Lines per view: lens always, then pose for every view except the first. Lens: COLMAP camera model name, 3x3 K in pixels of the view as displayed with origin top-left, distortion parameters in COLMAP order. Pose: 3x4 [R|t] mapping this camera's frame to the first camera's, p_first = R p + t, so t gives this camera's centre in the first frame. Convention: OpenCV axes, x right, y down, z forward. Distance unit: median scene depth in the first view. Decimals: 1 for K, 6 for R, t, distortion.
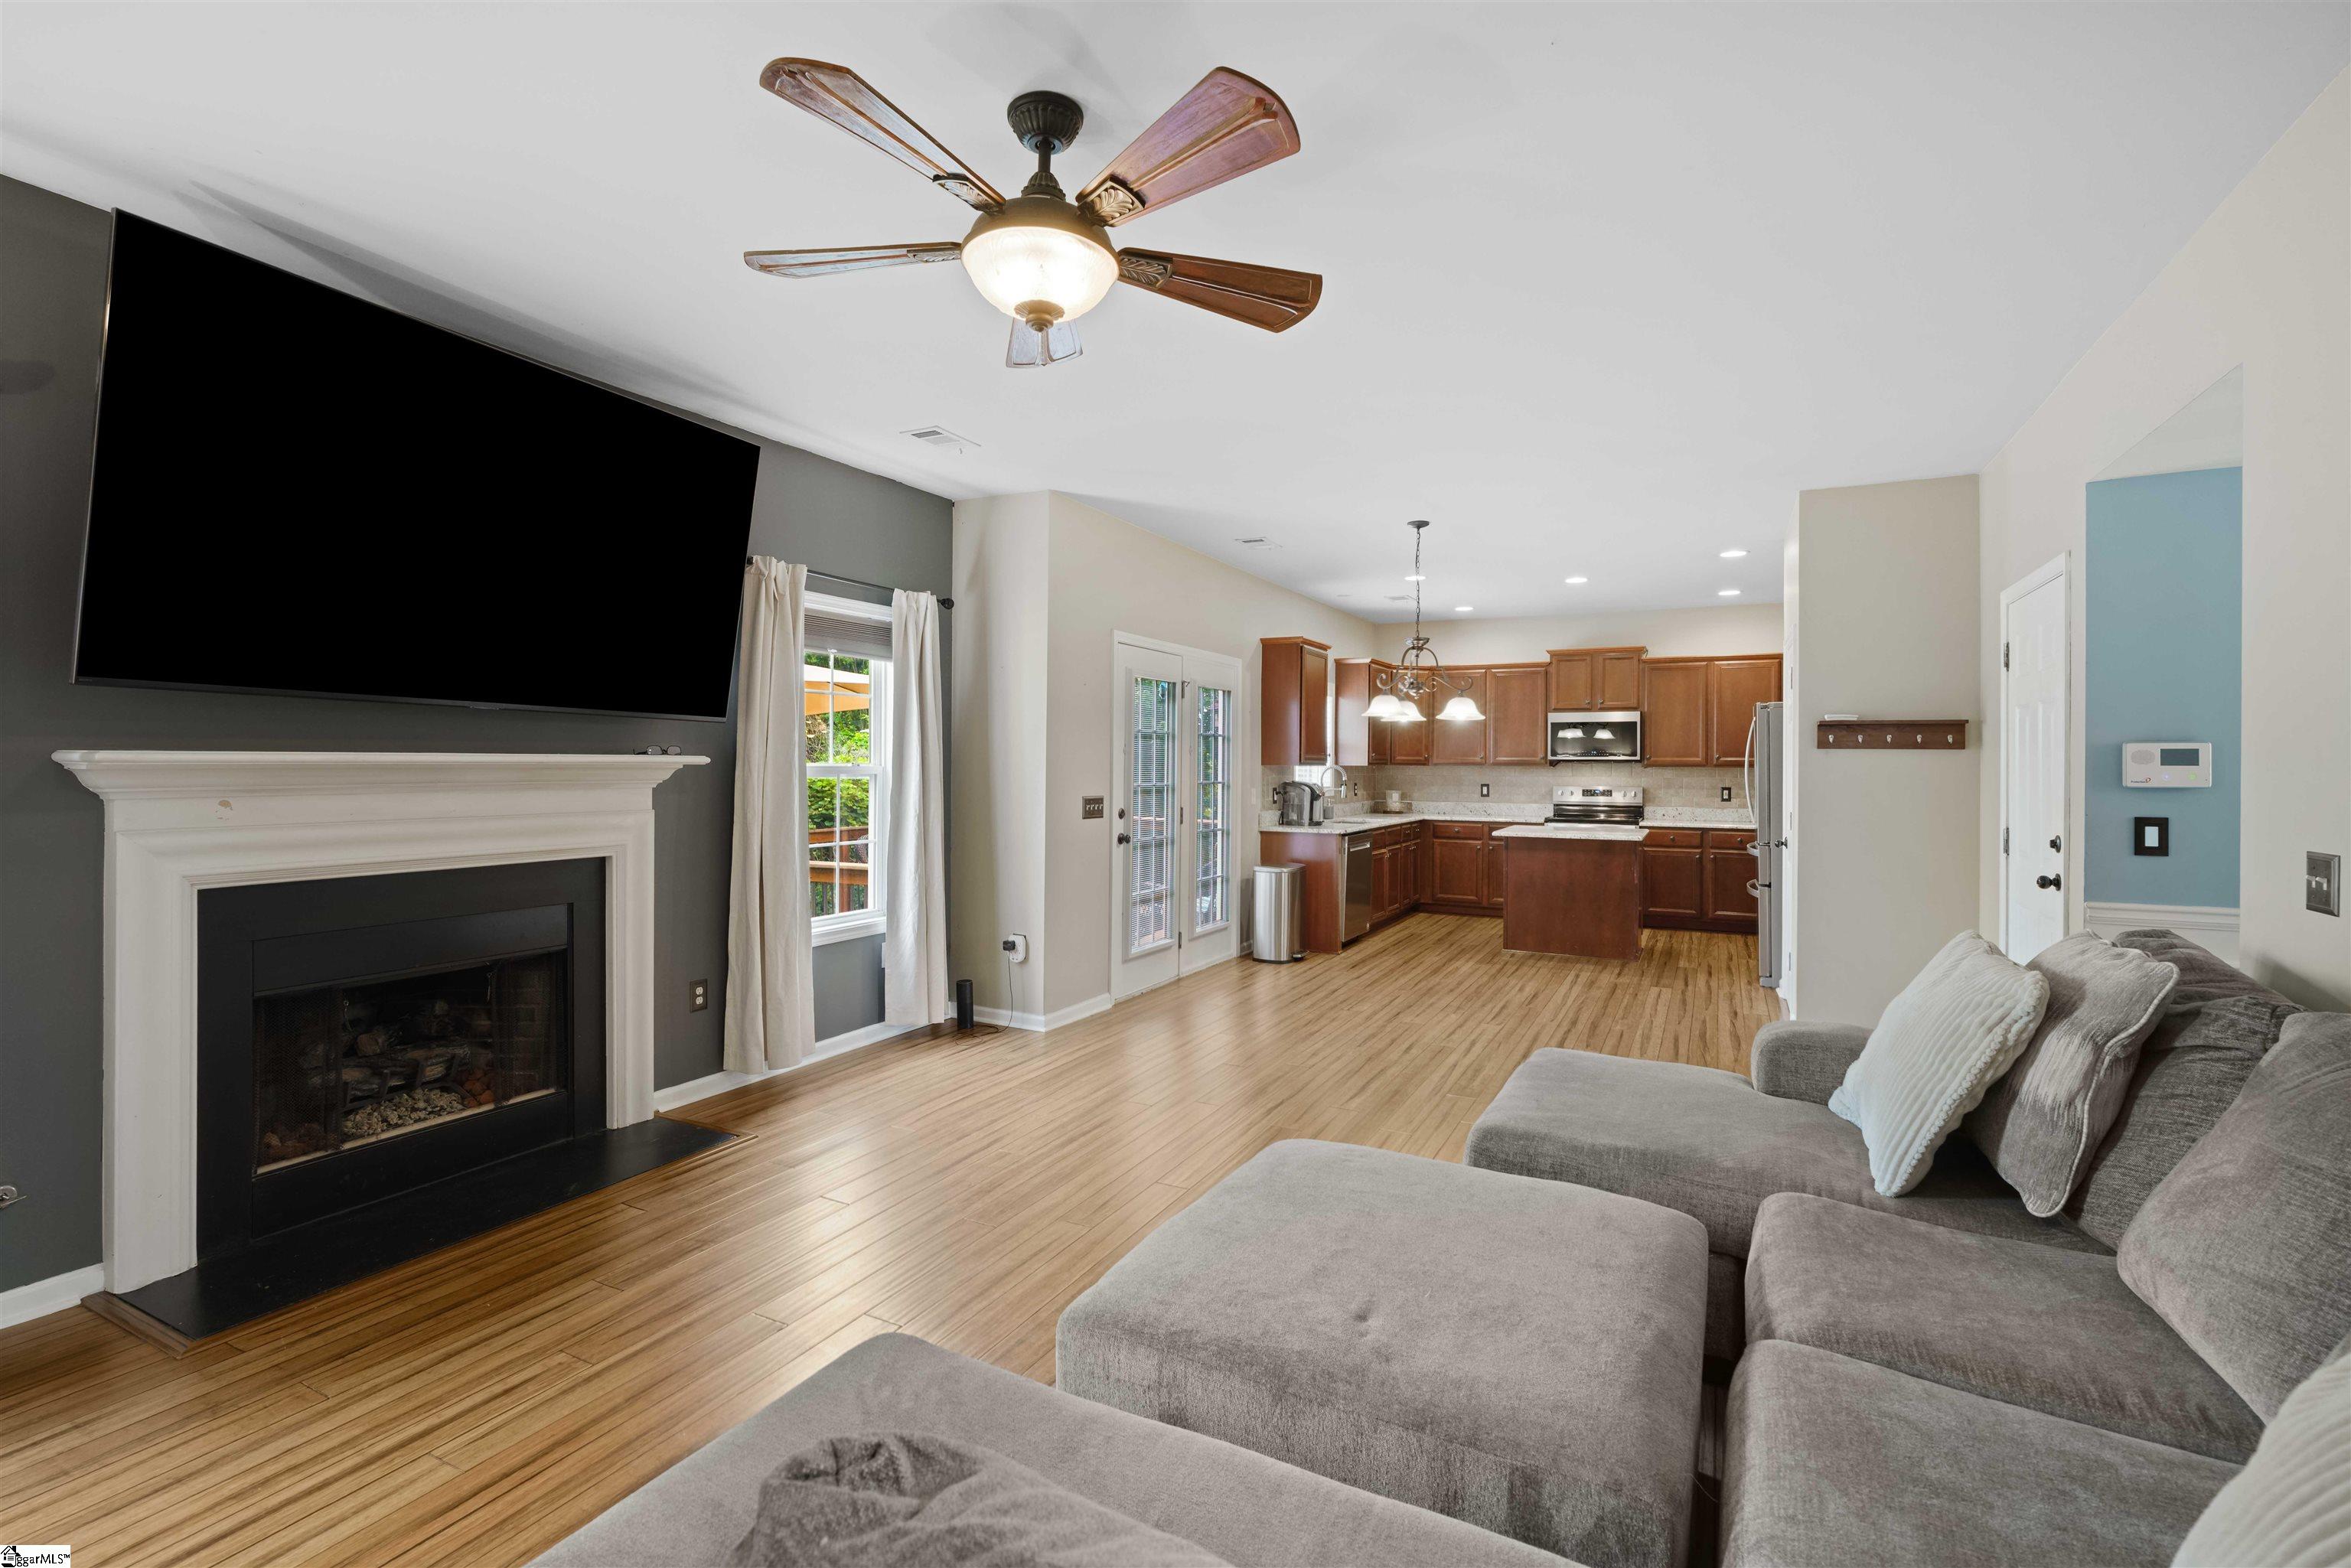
lens RADIAL K [[1071.5, 0, 1171.7], [0, 1071.5, 771.7], [0, 0, 1]] dist [-0.000551, 0.000128]
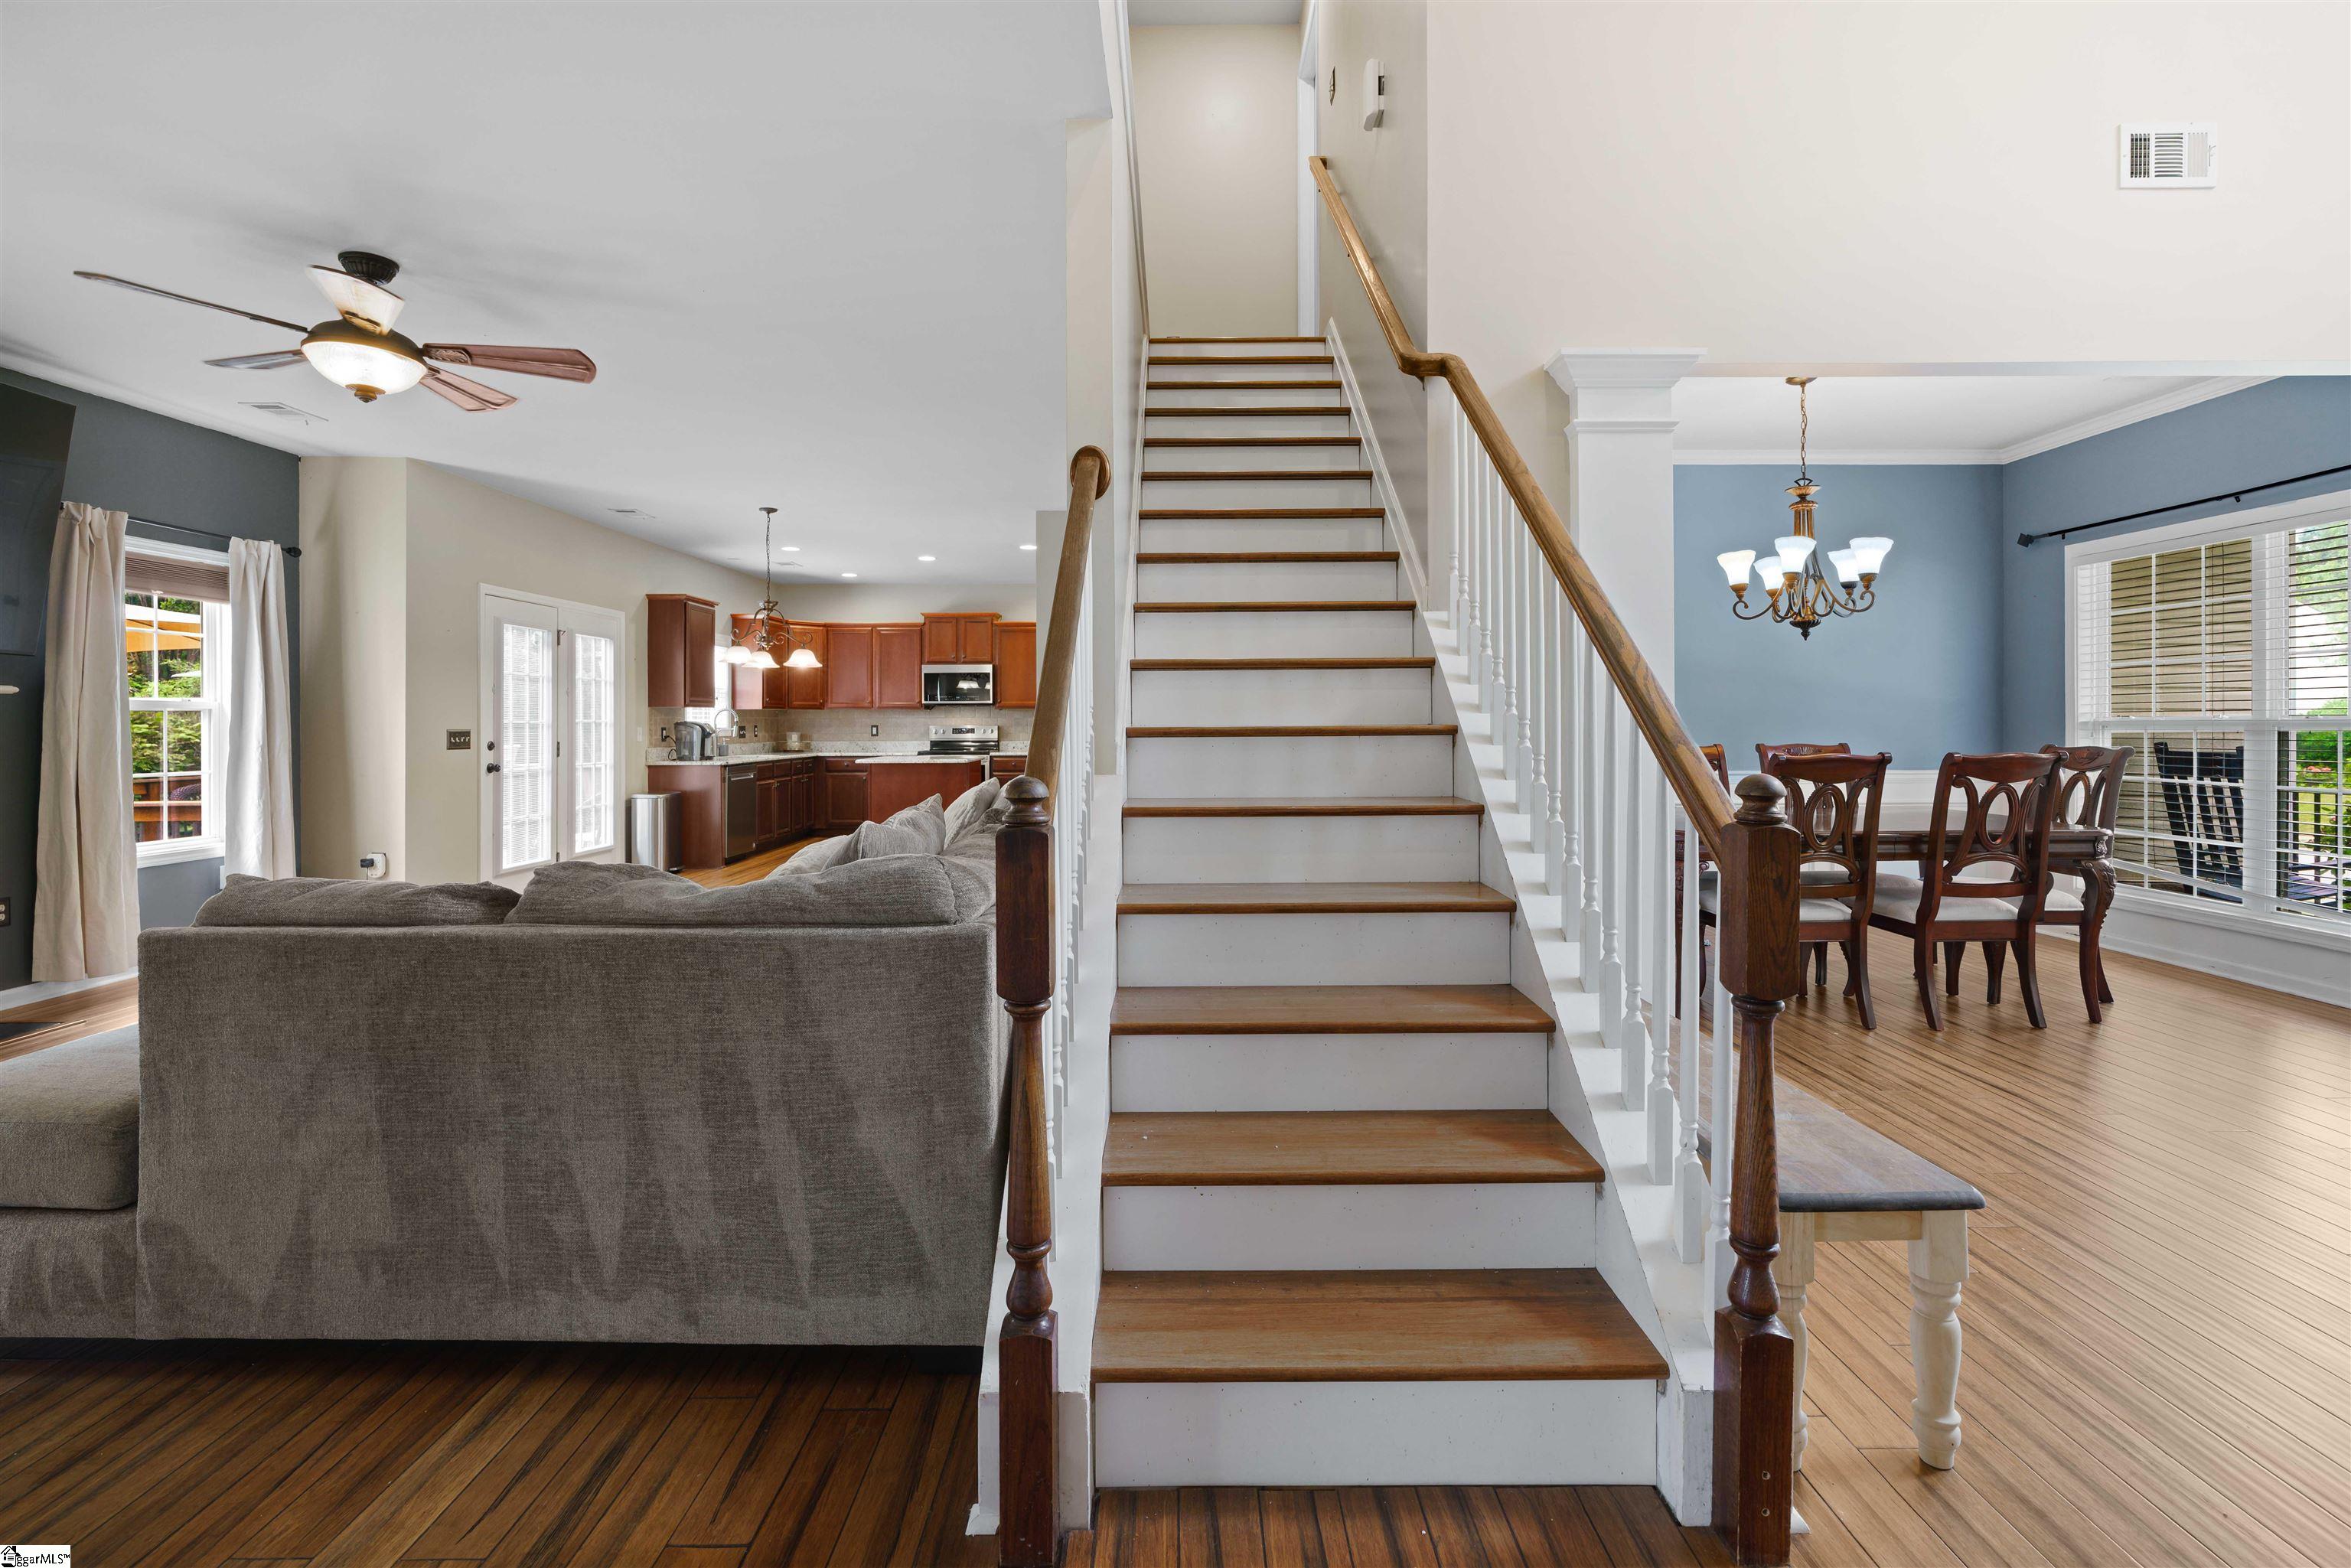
lens RADIAL K [[1087.9, 0, 1175.9], [0, 1087.9, 724.3], [0, 0, 1]] dist [0.000569, 0.000871]
pose [[0.890115, -0.011176, 0.455598, 0.077147], [0.013404, 0.999909, -0.001660, 0.029246], [-0.455538, 0.007585, 0.890184, -0.365578]]
